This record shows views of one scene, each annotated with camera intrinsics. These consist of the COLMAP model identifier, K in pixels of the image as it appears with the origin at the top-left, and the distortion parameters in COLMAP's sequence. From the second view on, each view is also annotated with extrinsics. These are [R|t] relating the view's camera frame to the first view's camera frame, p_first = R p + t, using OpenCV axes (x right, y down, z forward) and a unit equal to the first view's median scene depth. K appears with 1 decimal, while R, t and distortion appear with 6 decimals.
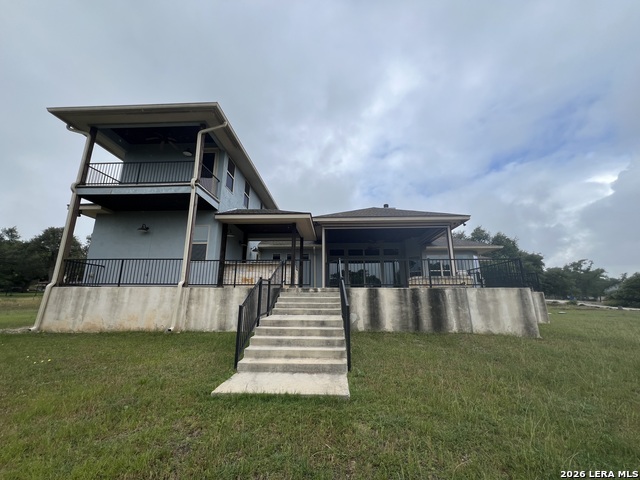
lens RADIAL K [[256.1, 0, 319.4], [0, 256.1, 238.3], [0, 0, 1]] dist [0.000368, -0.000531]
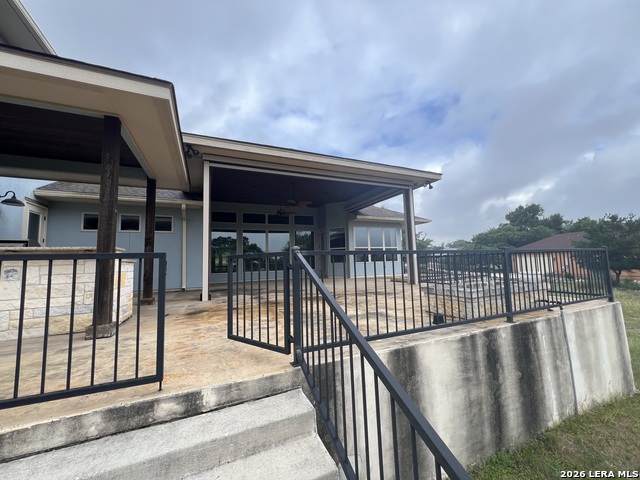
lens RADIAL K [[256.1, 0, 319.7], [0, 256.1, 236.5], [0, 0, 1]] dist [0.000368, -0.000531]
pose [[0.891656, 0.016320, 0.452418, -0.010763], [-0.073284, 0.991373, 0.108672, 0.024389], [-0.446742, -0.130053, 0.885160, 0.493458]]
